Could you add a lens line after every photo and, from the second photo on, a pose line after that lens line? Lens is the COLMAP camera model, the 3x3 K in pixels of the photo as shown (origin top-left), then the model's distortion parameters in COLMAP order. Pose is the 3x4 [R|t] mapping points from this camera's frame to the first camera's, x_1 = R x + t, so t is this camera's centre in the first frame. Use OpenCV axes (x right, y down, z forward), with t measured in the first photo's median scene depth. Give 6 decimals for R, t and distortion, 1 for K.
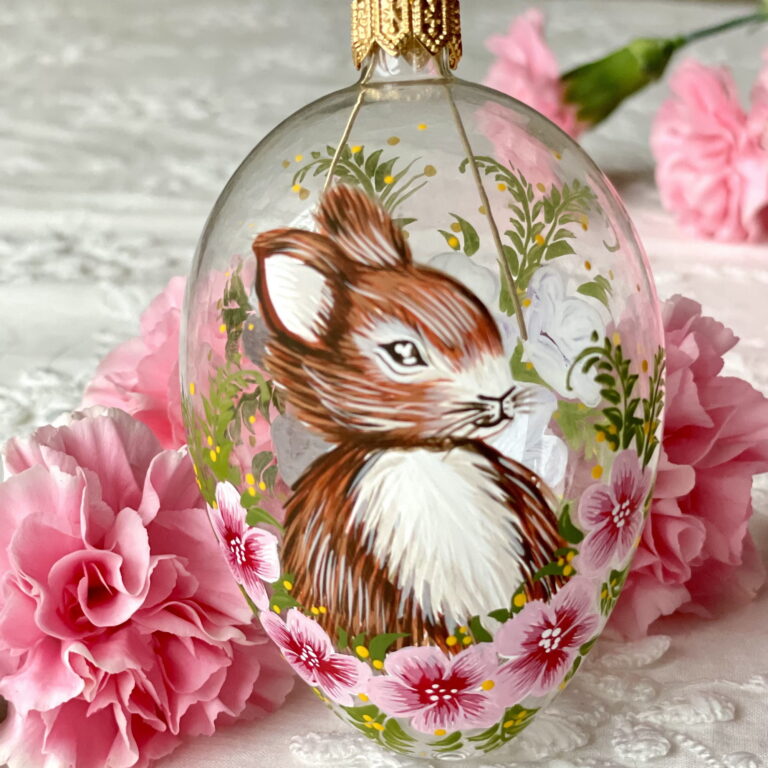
lens RADIAL K [[2068.9, 0, 384.0], [0, 2068.9, 384.0], [0, 0, 1]] dist [-0.108233, 0.562109]
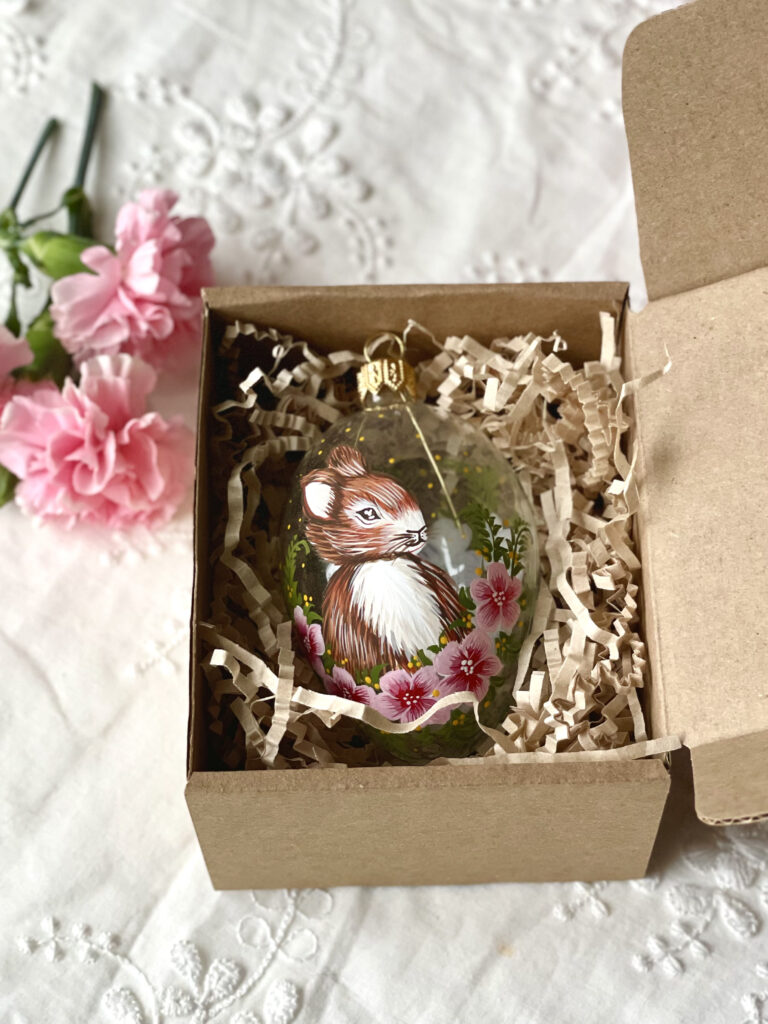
lens RADIAL K [[1851.8, 0, 384.0], [0, 1851.8, 512.0], [0, 0, 1]] dist [-0.033135, 0.403076]
pose [[0.981379, -0.112322, -0.155817, 0.292004], [0.067466, 0.961086, -0.267883, 0.446051], [0.179843, 0.252383, 0.950768, -0.670070]]
